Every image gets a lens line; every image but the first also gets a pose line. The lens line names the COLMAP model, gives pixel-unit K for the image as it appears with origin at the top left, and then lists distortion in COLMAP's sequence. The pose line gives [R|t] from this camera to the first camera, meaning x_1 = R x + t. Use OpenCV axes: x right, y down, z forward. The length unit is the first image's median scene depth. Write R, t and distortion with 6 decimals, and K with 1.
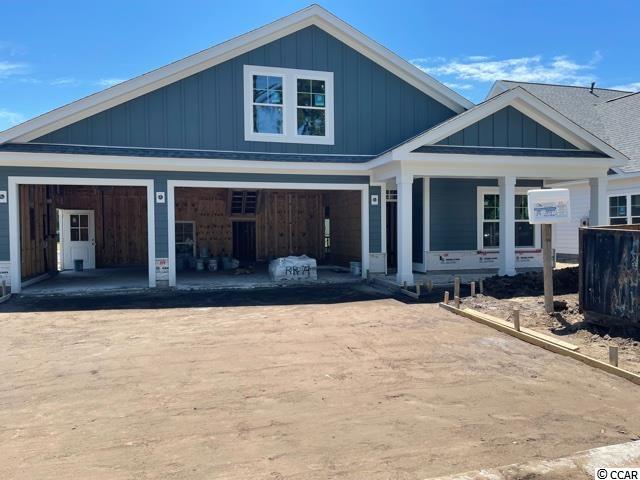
lens RADIAL K [[484.8, 0, 320.0], [0, 484.8, 240.0], [0, 0, 1]] dist [0.082132, -0.109669]
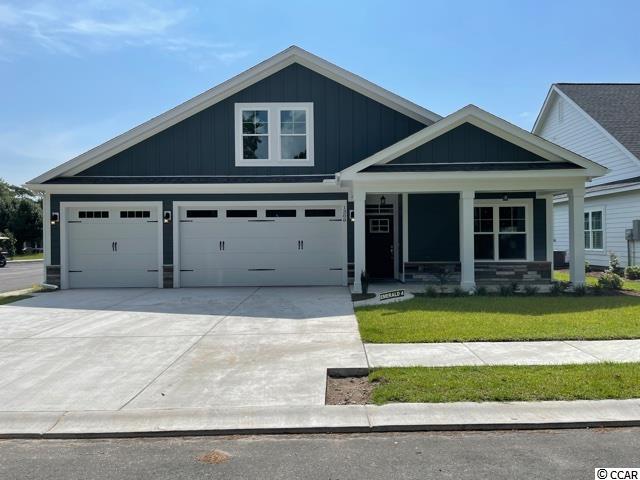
lens RADIAL K [[484.8, 0, 320.0], [0, 484.8, 240.0], [0, 0, 1]] dist [0.082132, -0.109669]
pose [[0.960383, -0.000416, -0.278684, 0.368474], [-0.006476, 0.999696, -0.023807, 0.001489], [0.278610, 0.024668, 0.960088, -0.072176]]
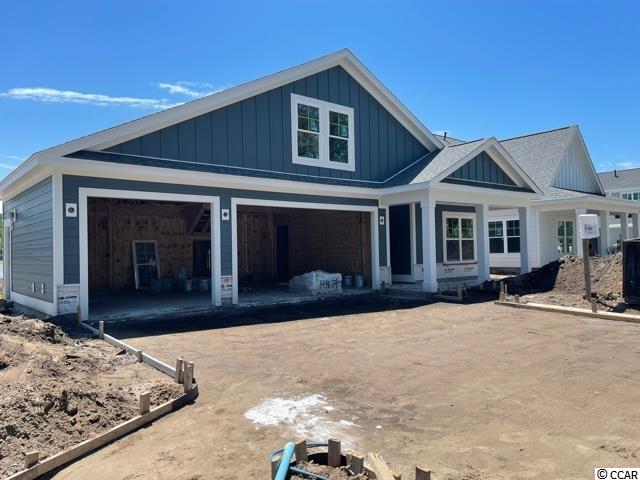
lens RADIAL K [[484.8, 0, 320.0], [0, 484.8, 240.0], [0, 0, 1]] dist [0.082132, -0.109669]
pose [[0.904991, -0.000998, 0.425430, -0.546160], [0.021080, 0.998874, -0.042499, 0.010109], [-0.424909, 0.047430, 0.903993, 0.021783]]
